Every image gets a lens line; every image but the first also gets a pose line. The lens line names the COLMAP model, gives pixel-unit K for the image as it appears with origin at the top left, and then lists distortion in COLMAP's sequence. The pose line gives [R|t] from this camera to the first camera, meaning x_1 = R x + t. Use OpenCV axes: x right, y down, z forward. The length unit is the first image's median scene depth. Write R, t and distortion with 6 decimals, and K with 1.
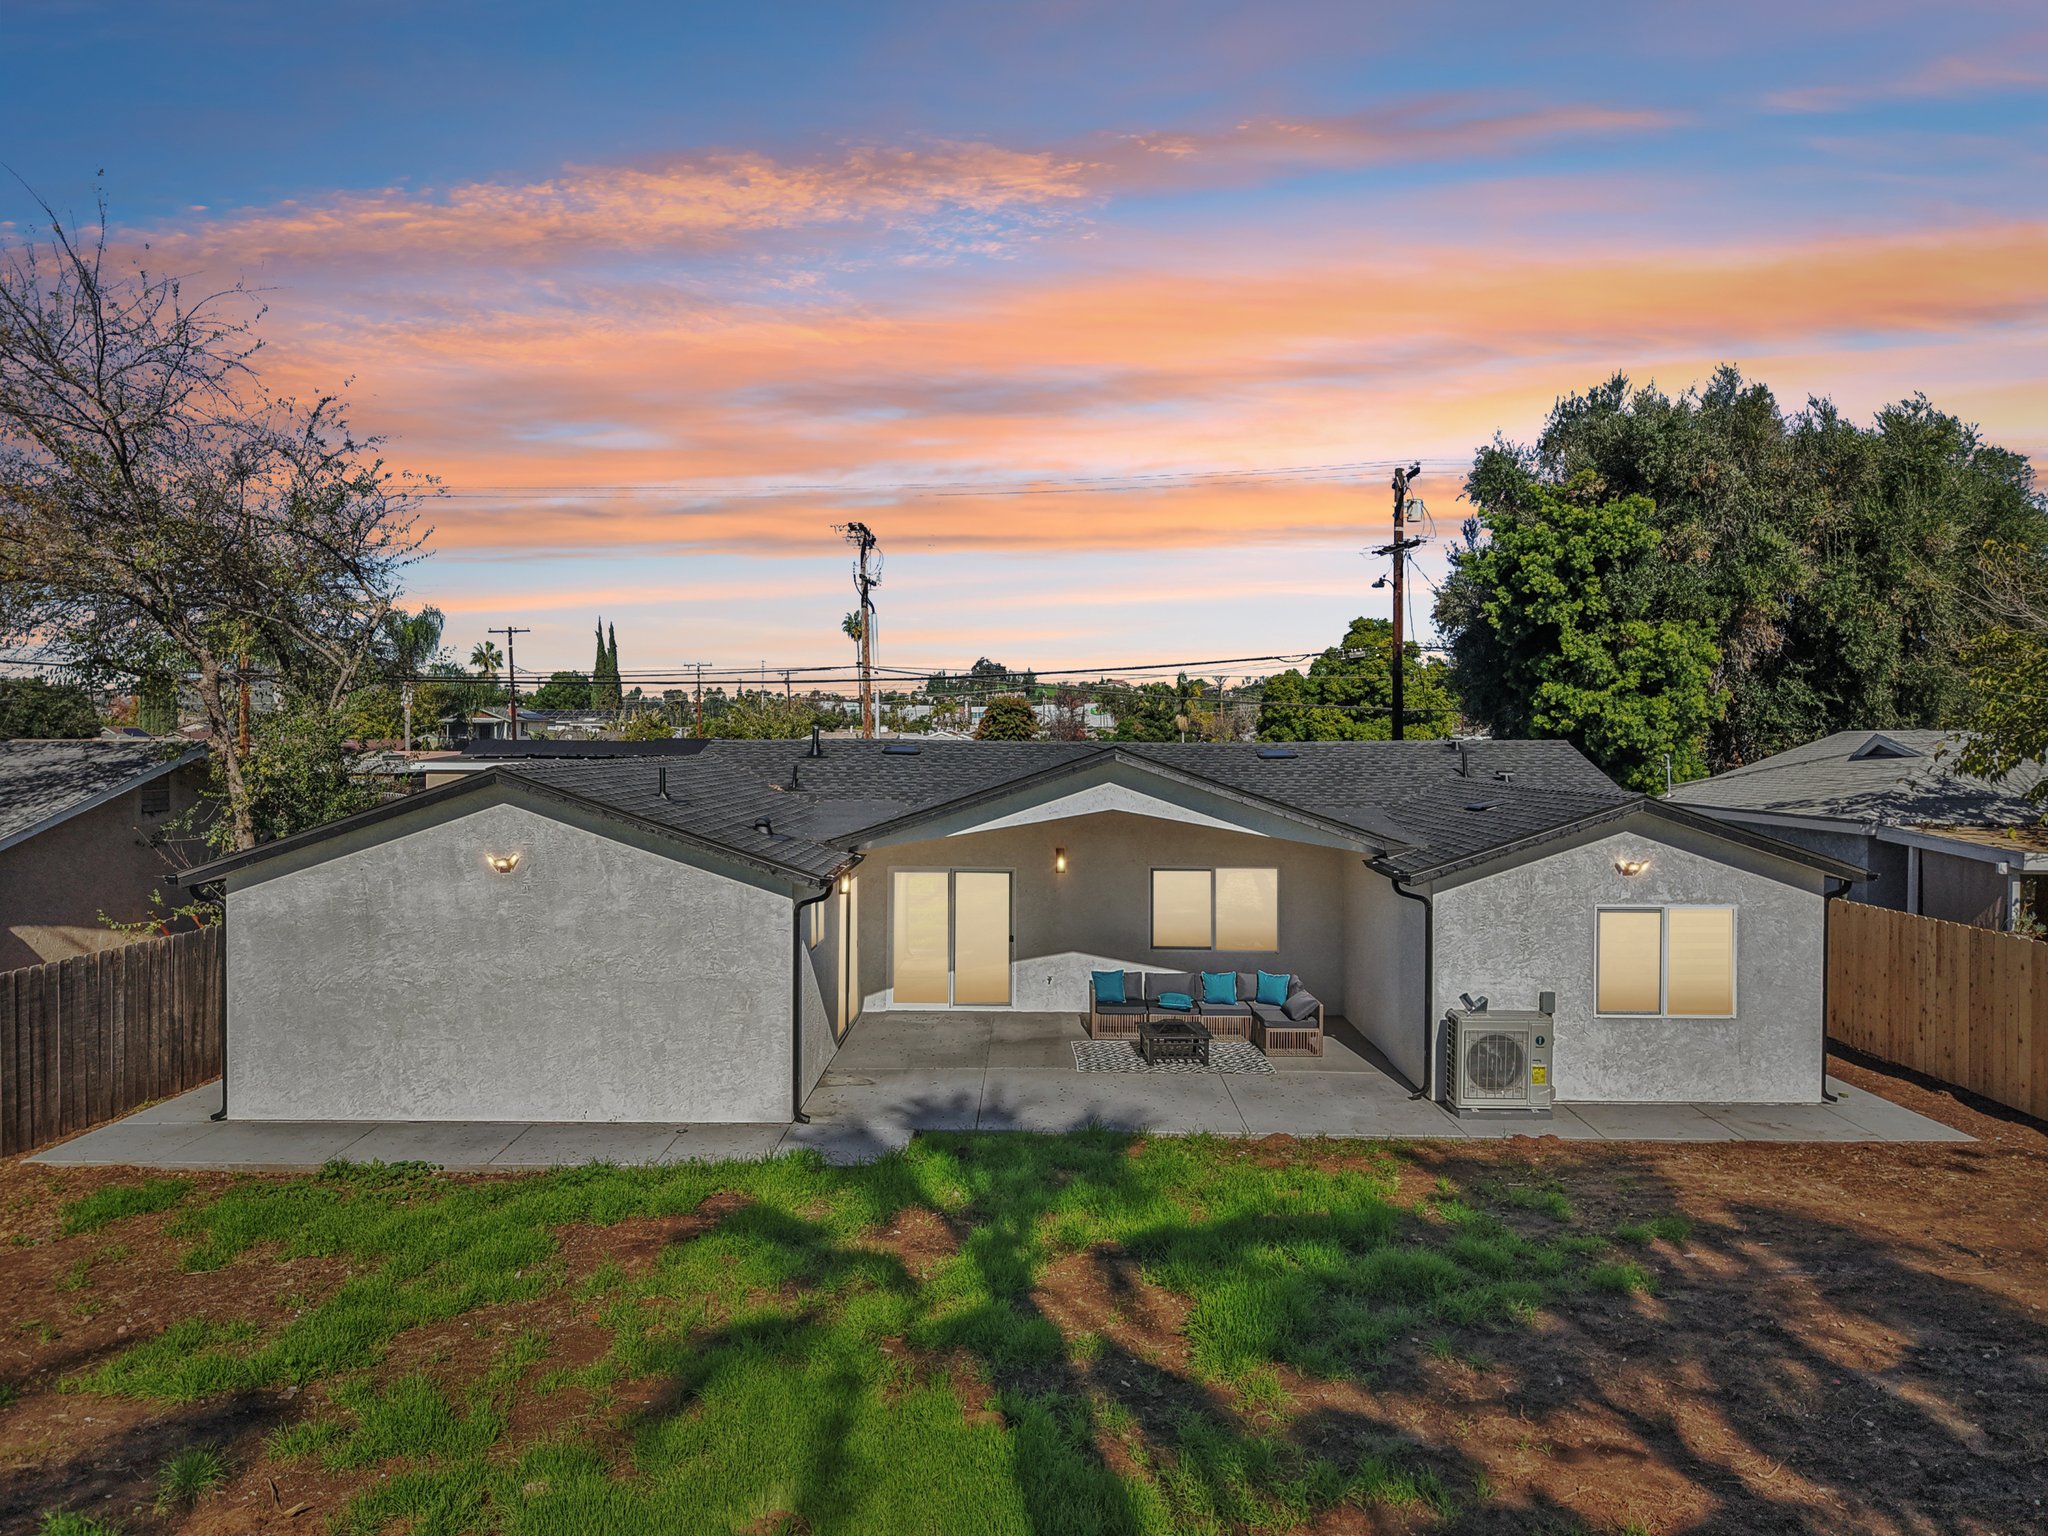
lens RADIAL K [[1389.2, 0, 1026.6], [0, 1389.2, 748.8], [0, 0, 1]] dist [0.006626, -0.003146]
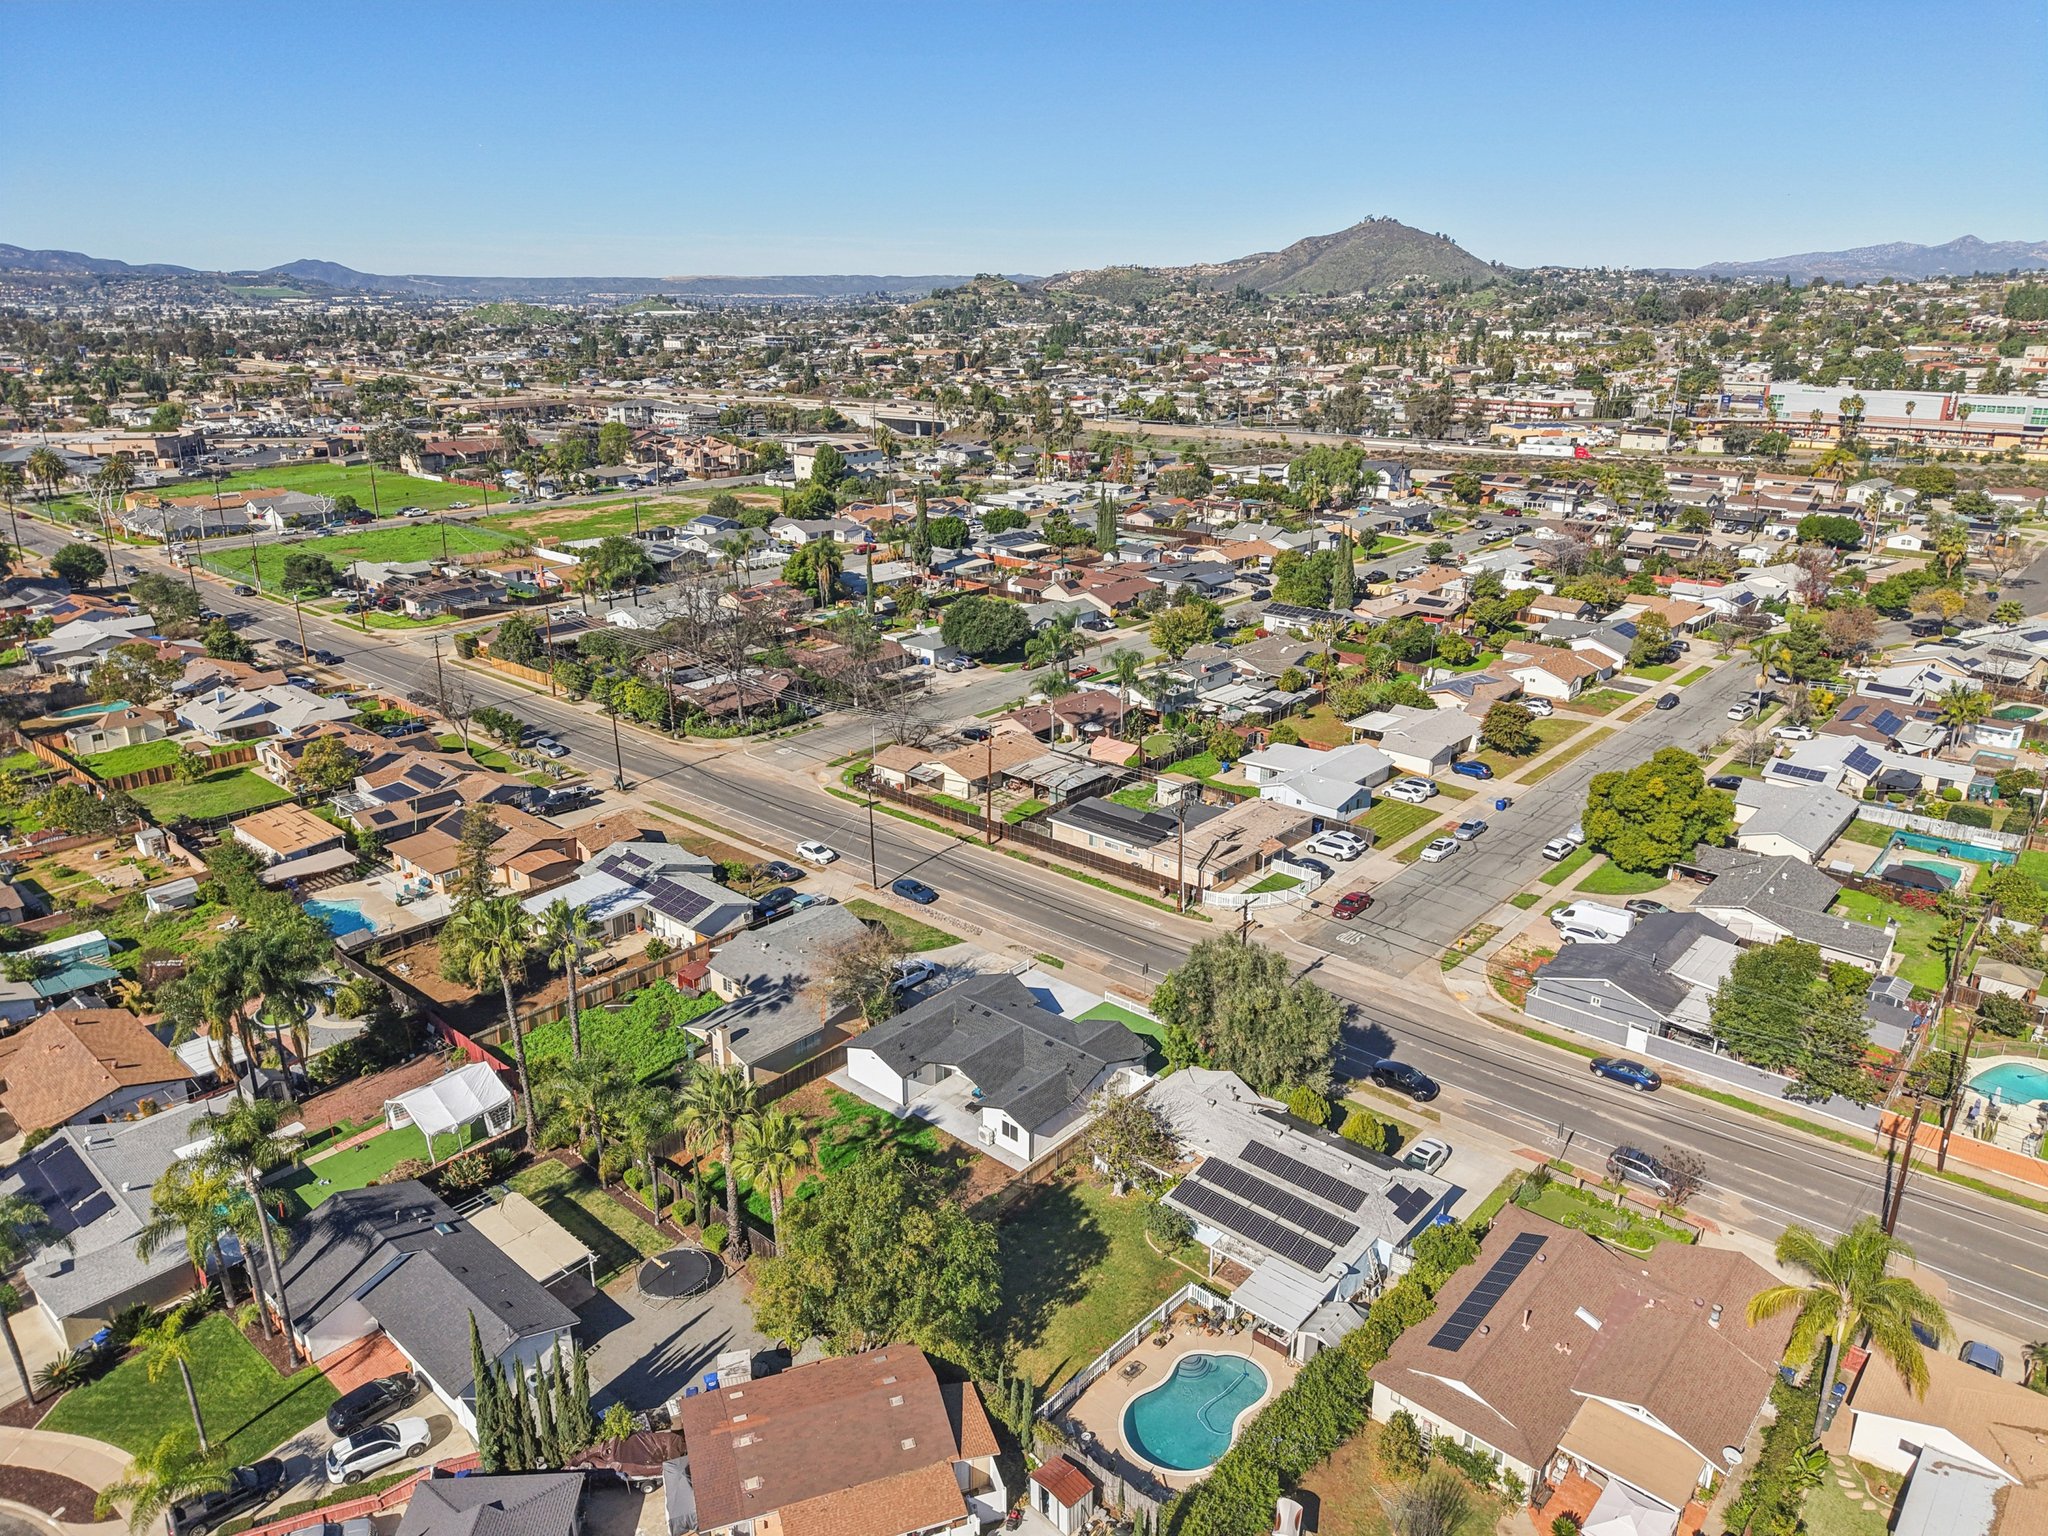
lens RADIAL K [[1398.0, 0, 1015.1], [0, 1398.0, 761.6], [0, 0, 1]] dist [0.076408, -0.099060]
pose [[0.751312, 0.217415, -0.623106, 4.282836], [-0.005163, 0.946083, 0.323883, -3.651120], [0.659927, -0.240120, 0.711926, -3.237185]]
